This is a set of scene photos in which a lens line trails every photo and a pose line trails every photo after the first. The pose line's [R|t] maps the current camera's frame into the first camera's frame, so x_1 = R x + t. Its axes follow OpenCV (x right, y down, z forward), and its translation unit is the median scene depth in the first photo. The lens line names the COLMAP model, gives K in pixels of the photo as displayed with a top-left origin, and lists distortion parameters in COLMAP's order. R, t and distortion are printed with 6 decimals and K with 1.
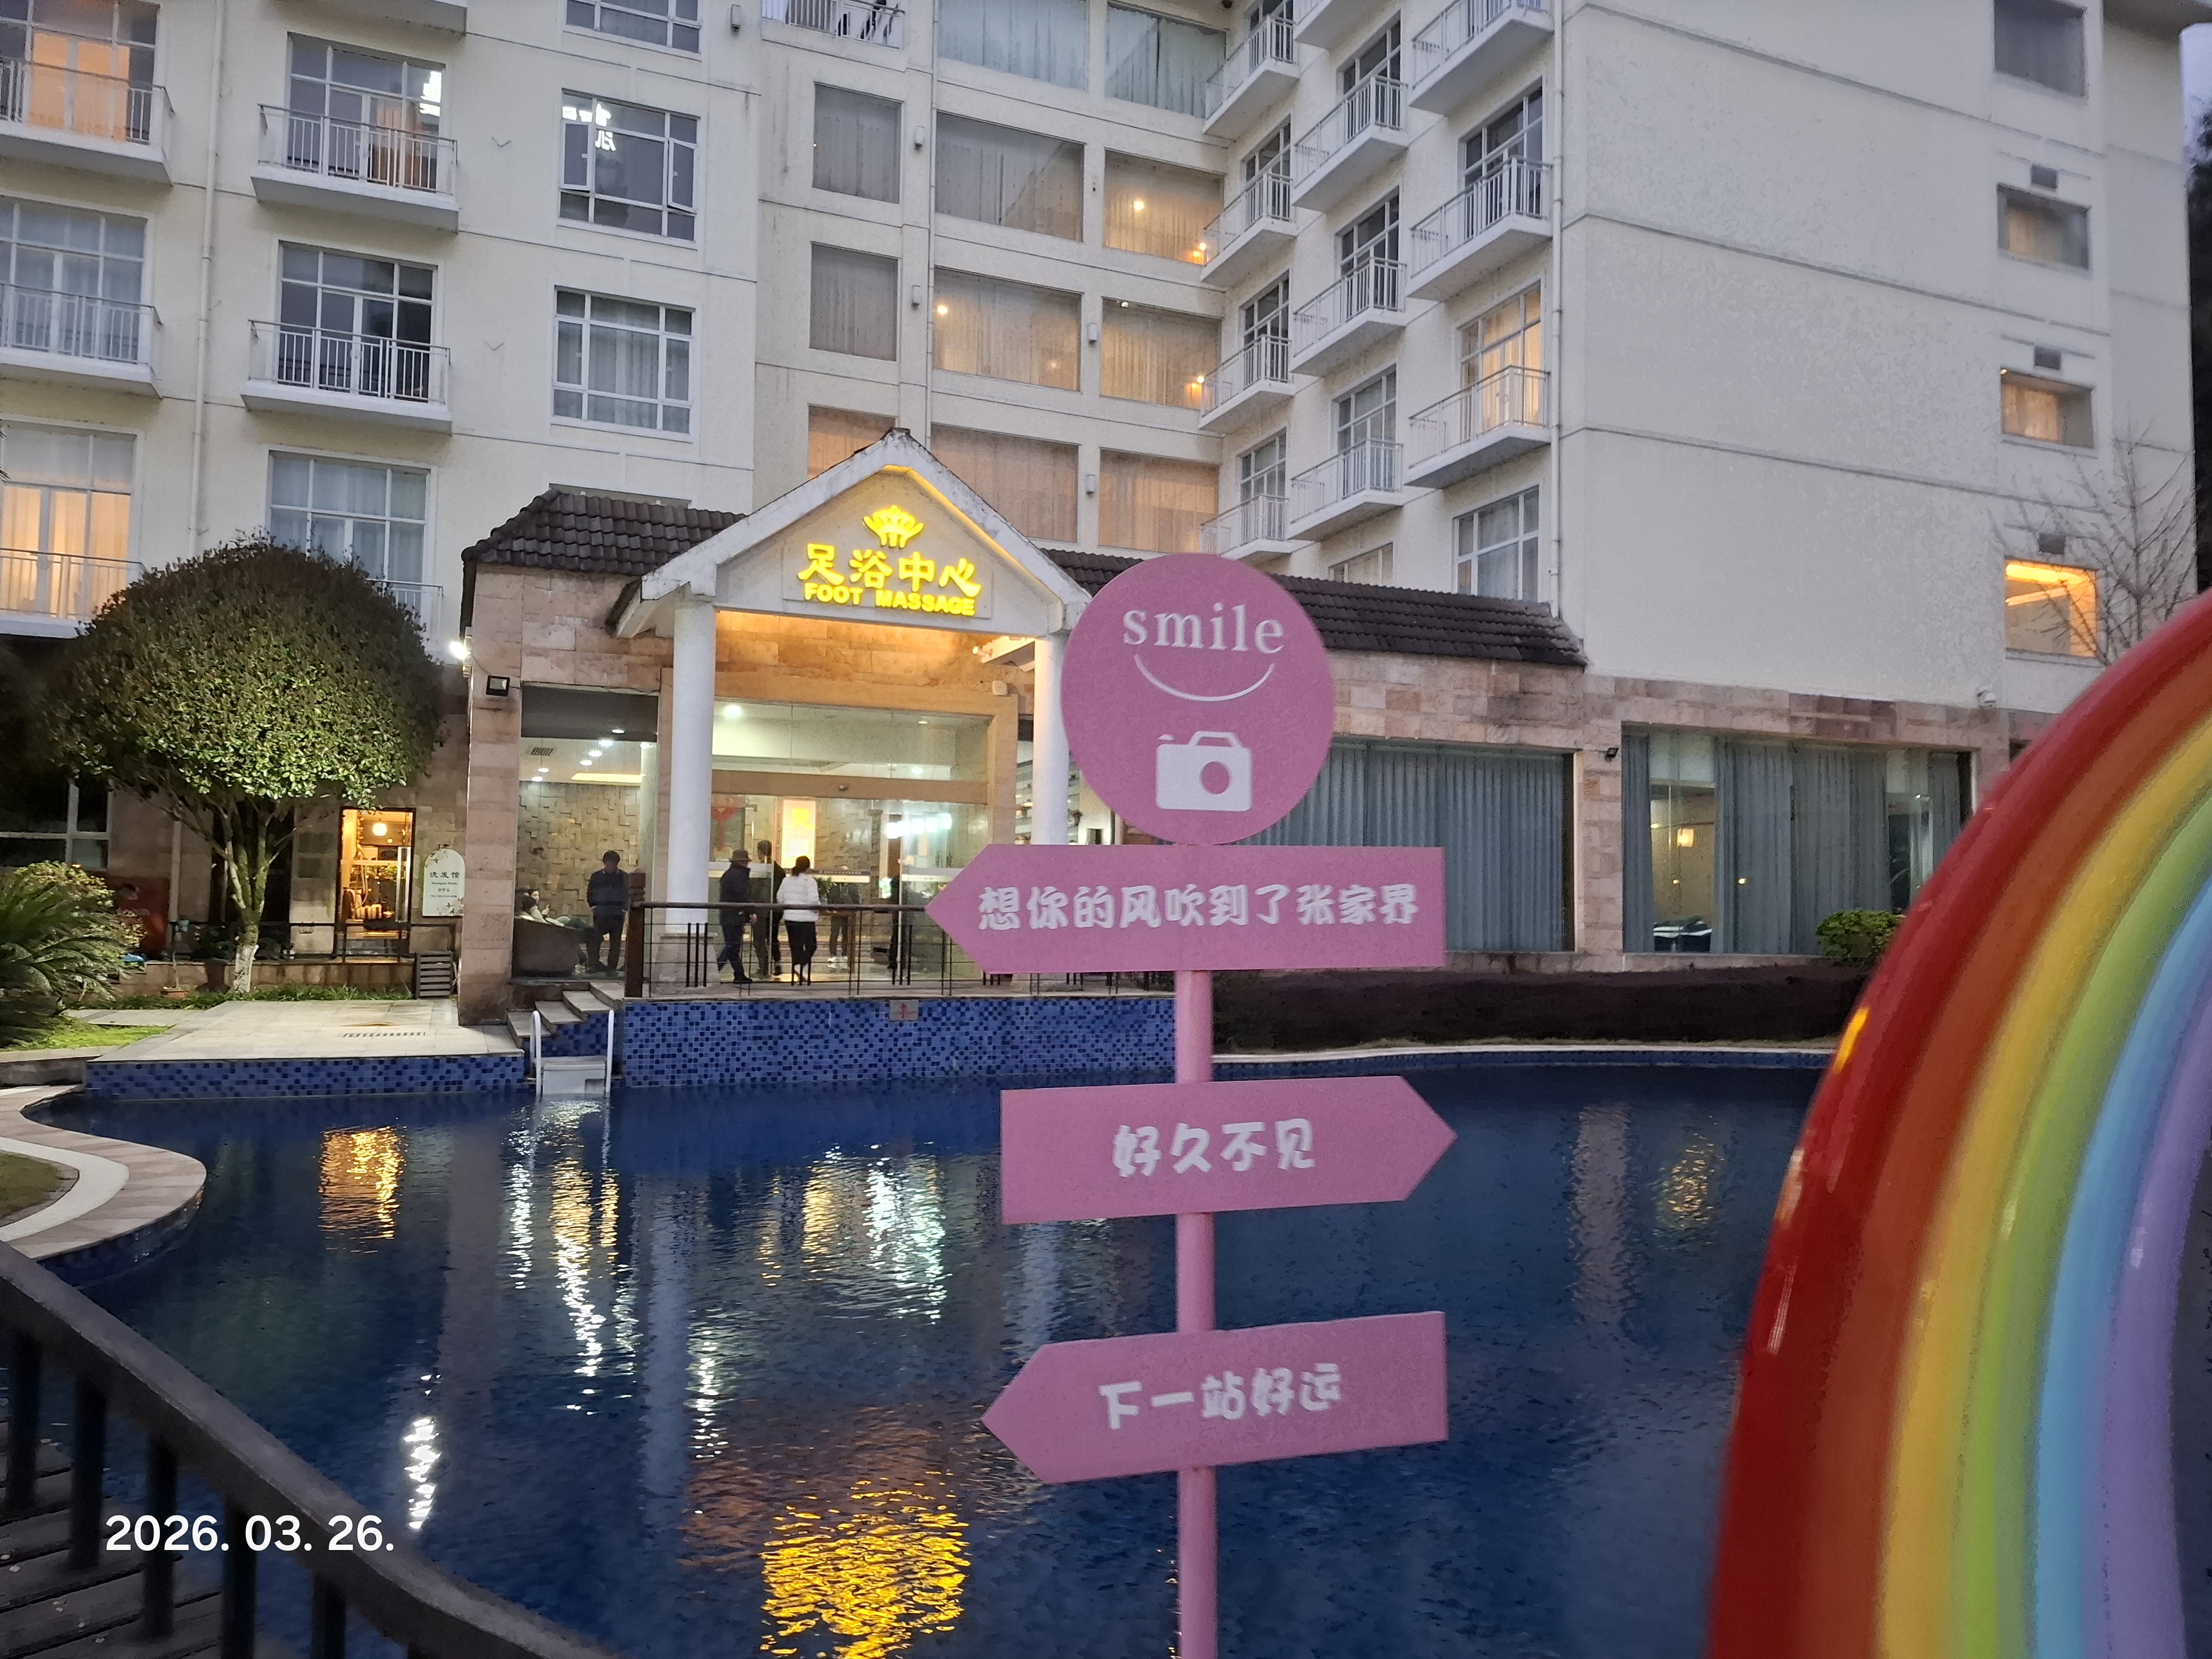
lens RADIAL K [[1550.6, 0, 1095.7], [0, 1550.6, 819.9], [0, 0, 1]] dist [0.019424, -0.028387]
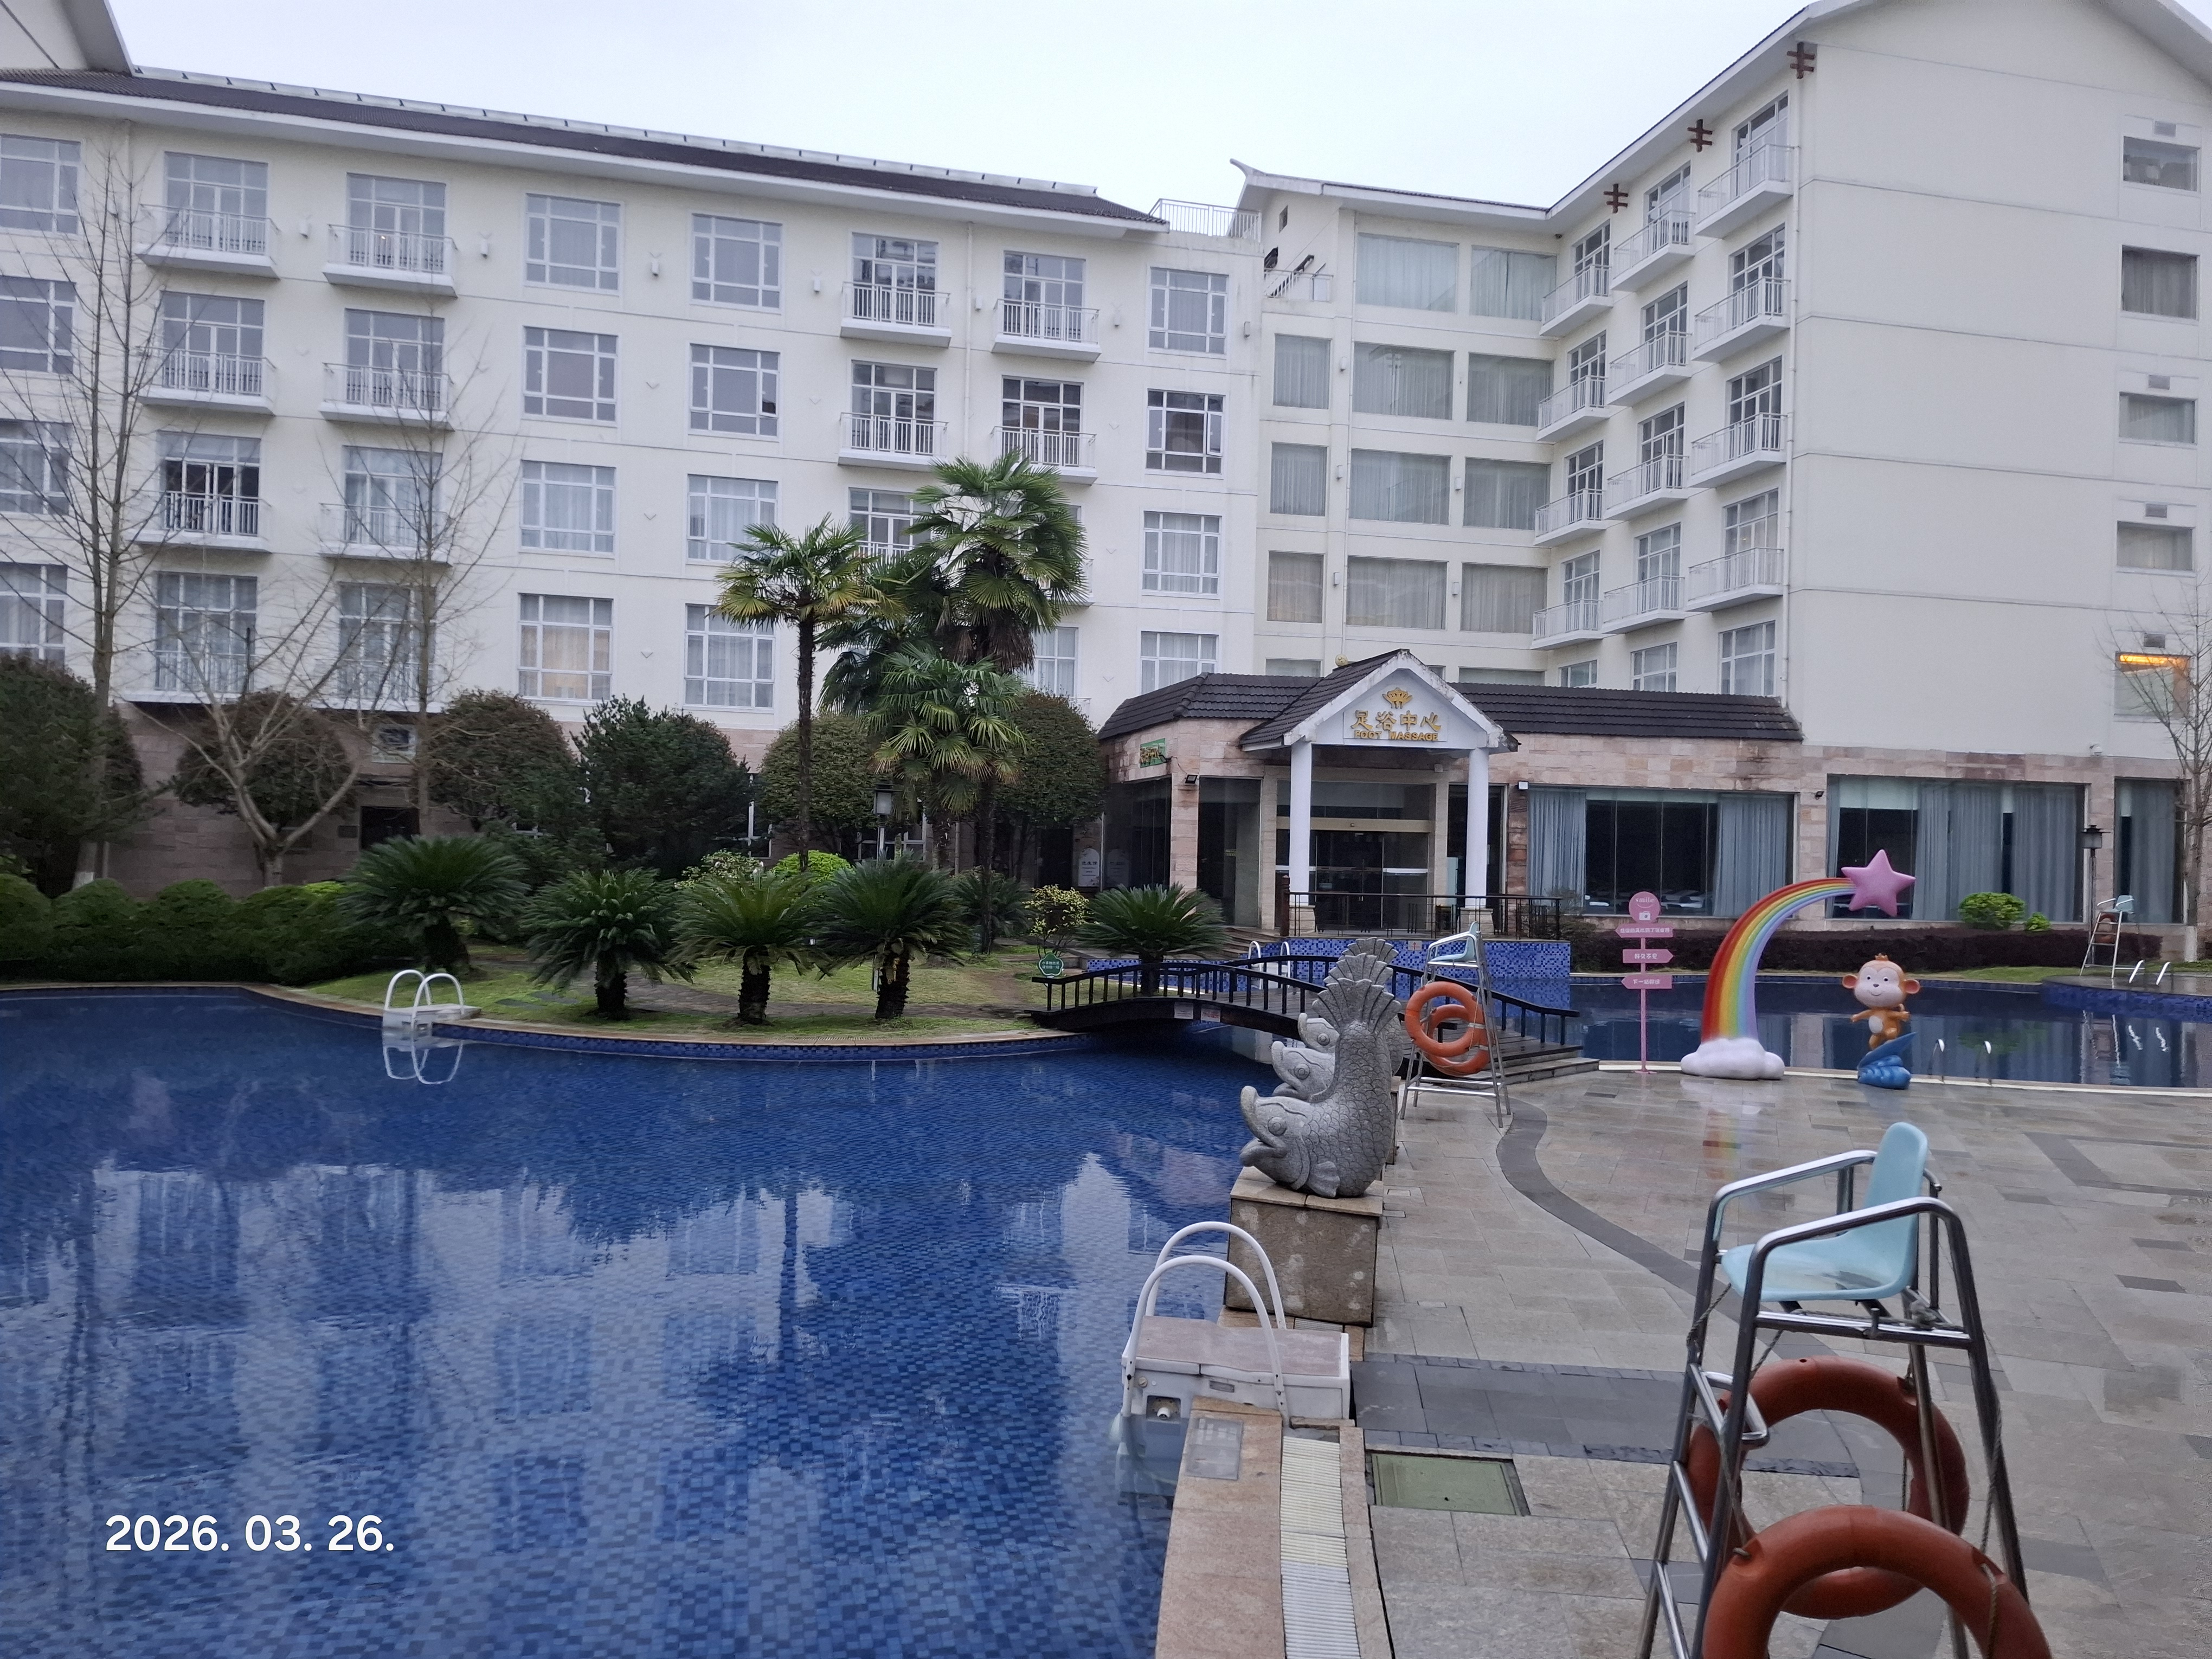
lens RADIAL K [[1550.6, 0, 1065.2], [0, 1550.6, 858.3], [0, 0, 1]] dist [0.019424, -0.028387]
pose [[0.982721, 0.002451, -0.185075, -0.120511], [0.008089, 0.998388, 0.056172, -0.066134], [0.184914, -0.056698, 0.981118, -0.645315]]
